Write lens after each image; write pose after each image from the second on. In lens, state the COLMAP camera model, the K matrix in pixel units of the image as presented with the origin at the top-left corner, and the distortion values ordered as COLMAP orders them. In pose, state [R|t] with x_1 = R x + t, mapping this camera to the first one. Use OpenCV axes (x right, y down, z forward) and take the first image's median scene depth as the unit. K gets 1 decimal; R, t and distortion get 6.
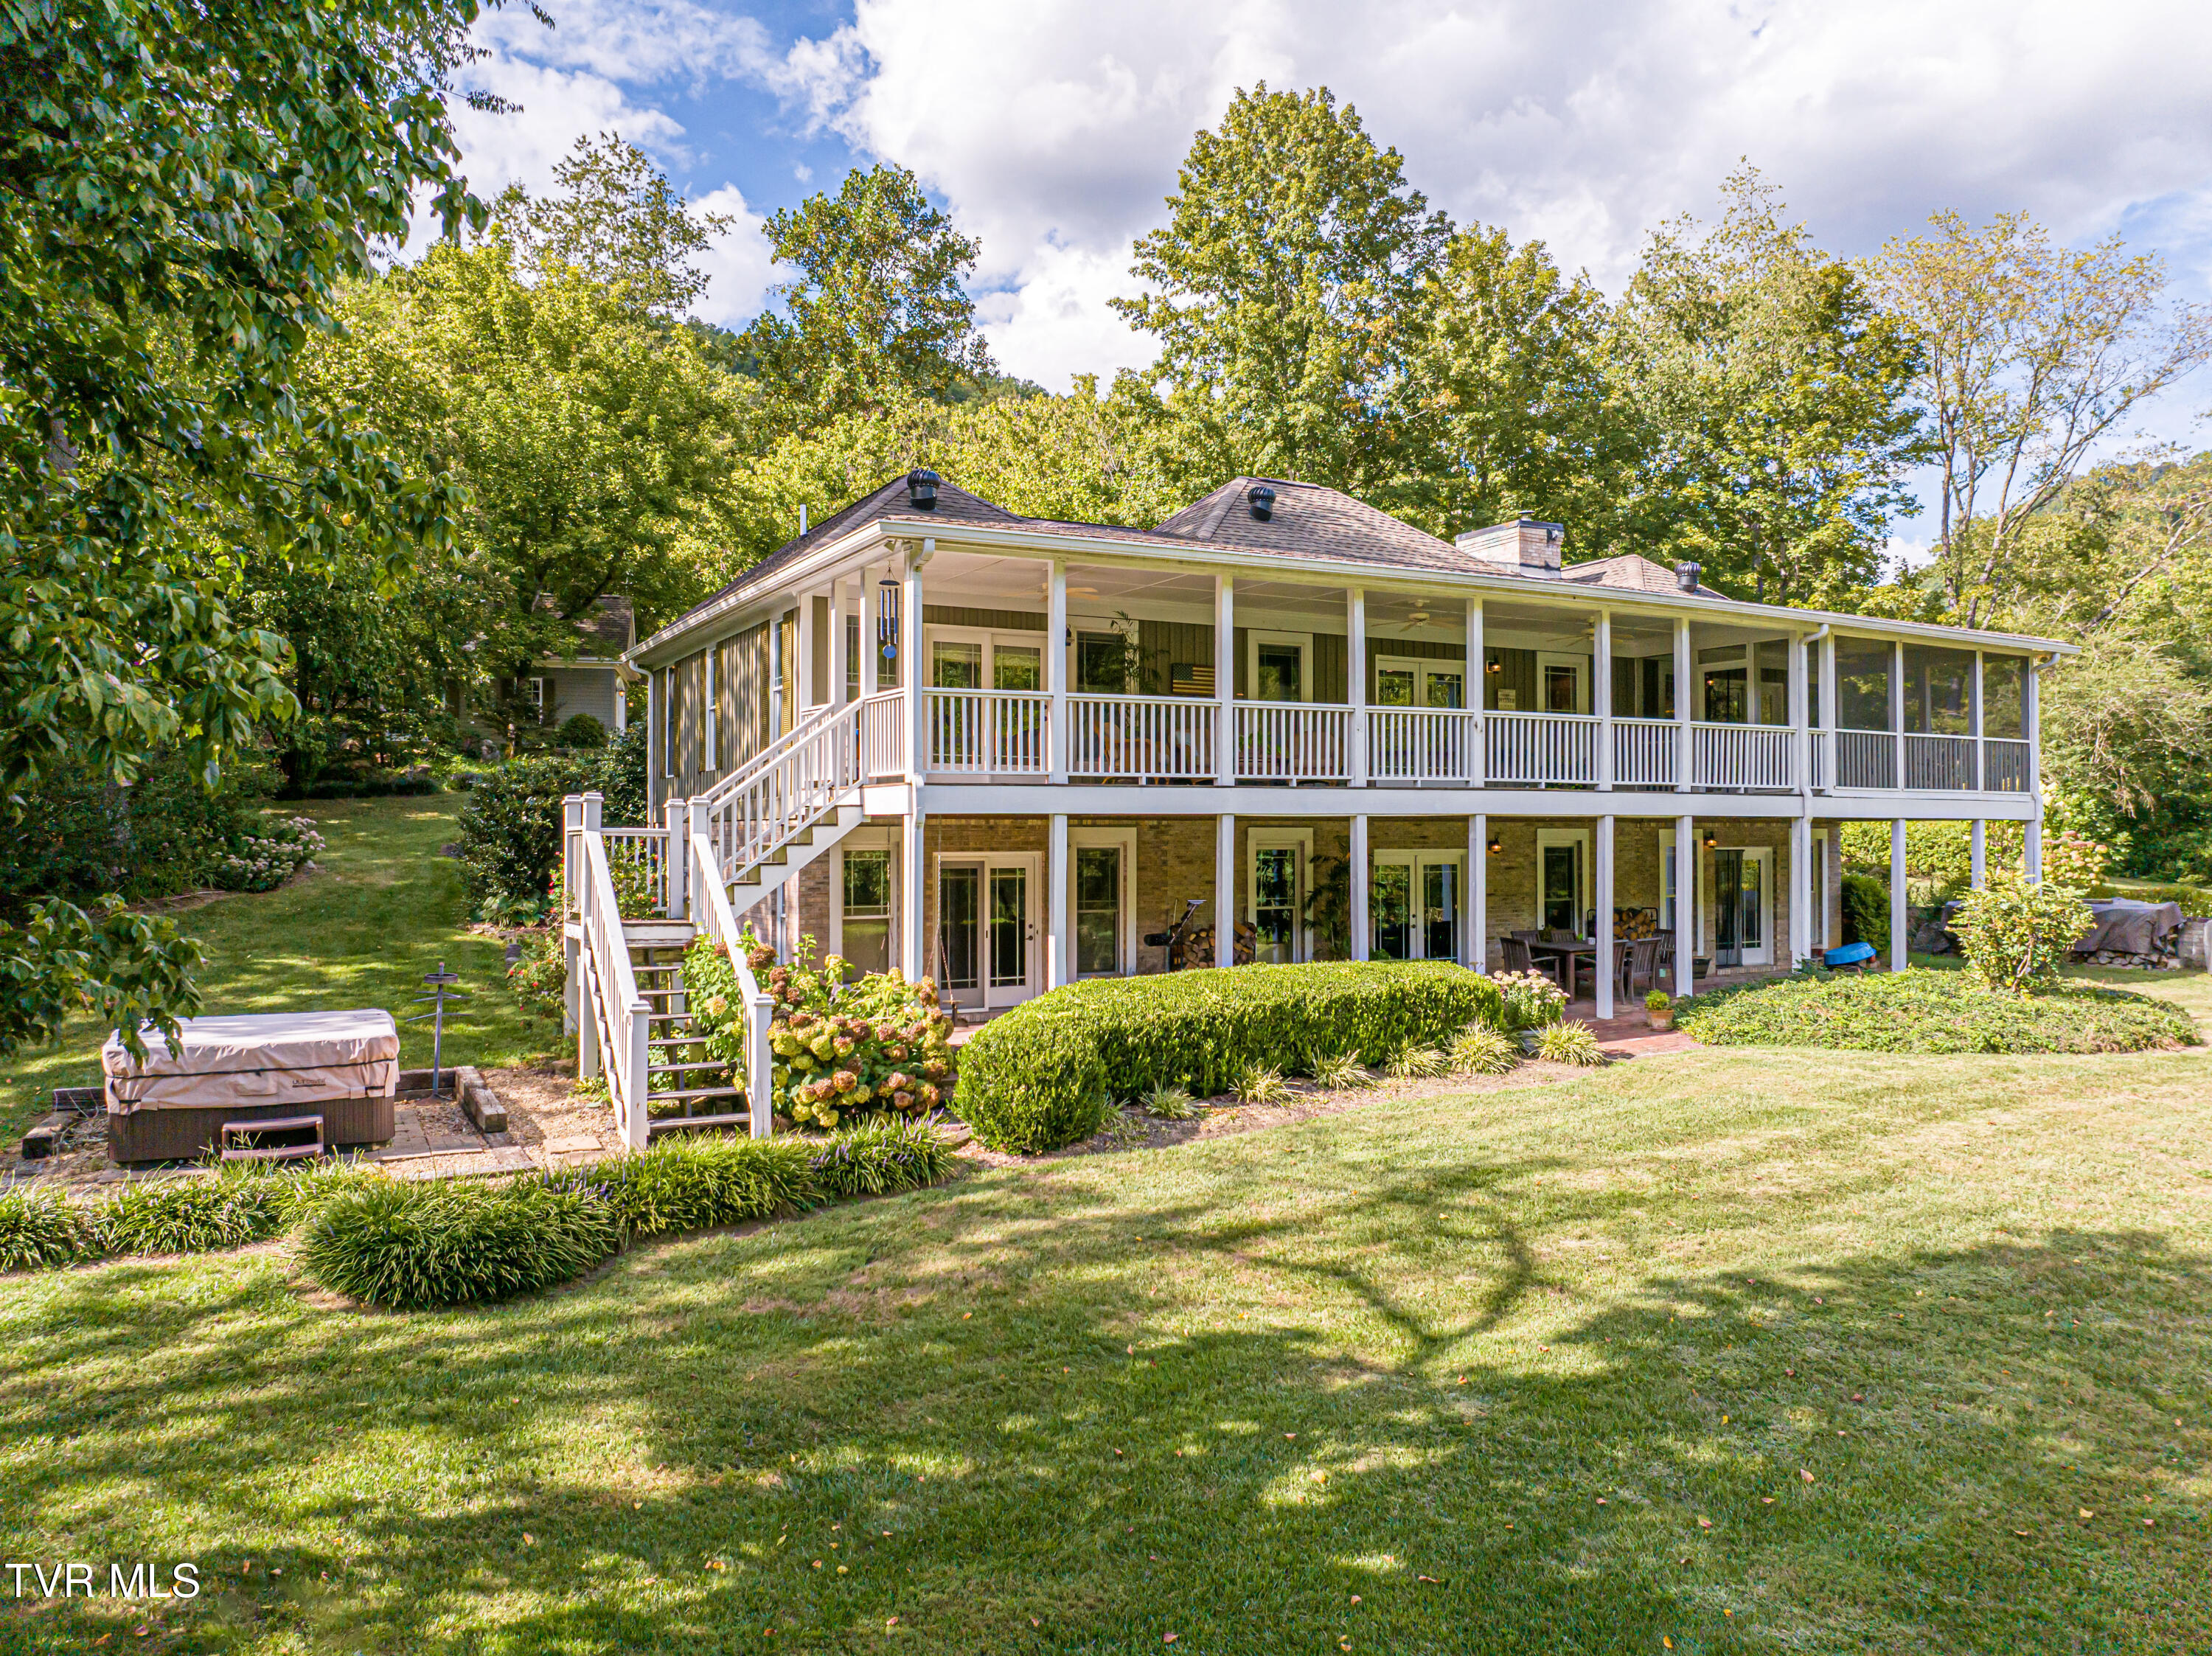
lens RADIAL K [[1572.9, 0, 1102.7], [0, 1572.9, 833.9], [0, 0, 1]] dist [-0.050690, 0.022609]
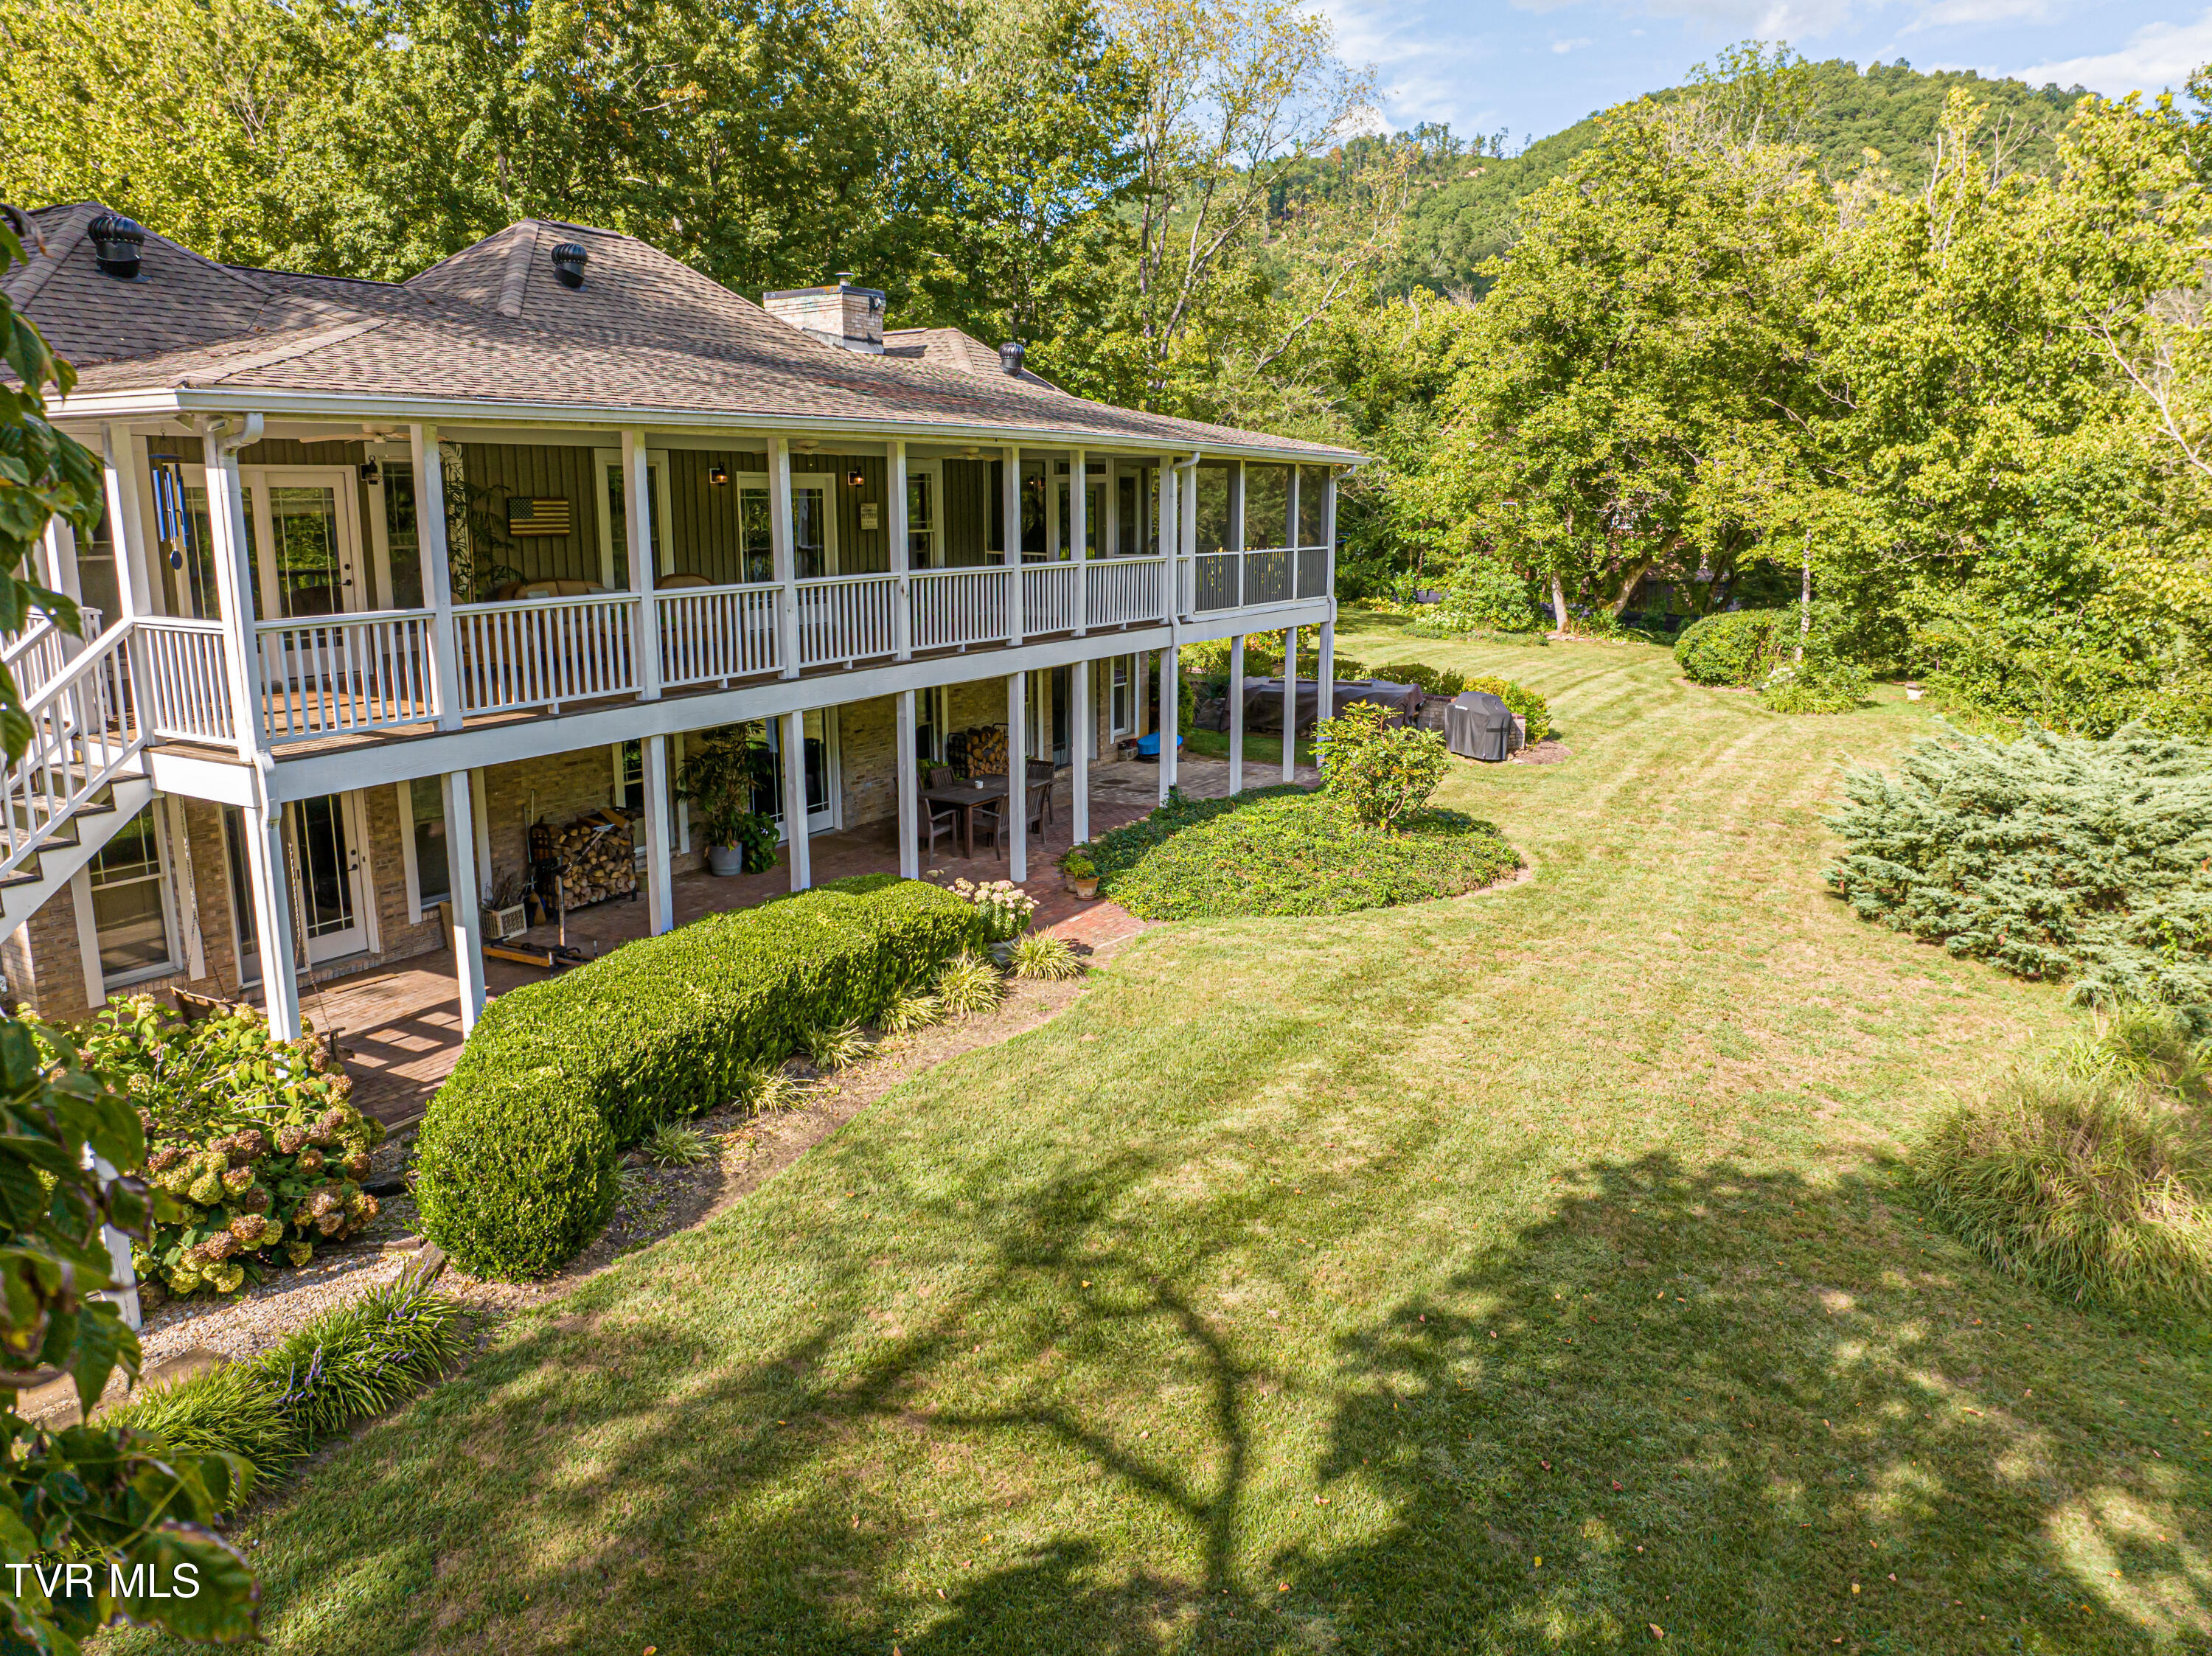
lens RADIAL K [[1572.9, 0, 1123.3], [0, 1572.9, 832.4], [0, 0, 1]] dist [-0.050690, 0.022609]
pose [[0.853073, -0.108656, 0.510353, -0.124537], [-0.002295, 0.977288, 0.211903, -0.126814], [-0.521787, -0.181940, 0.833449, 0.180206]]
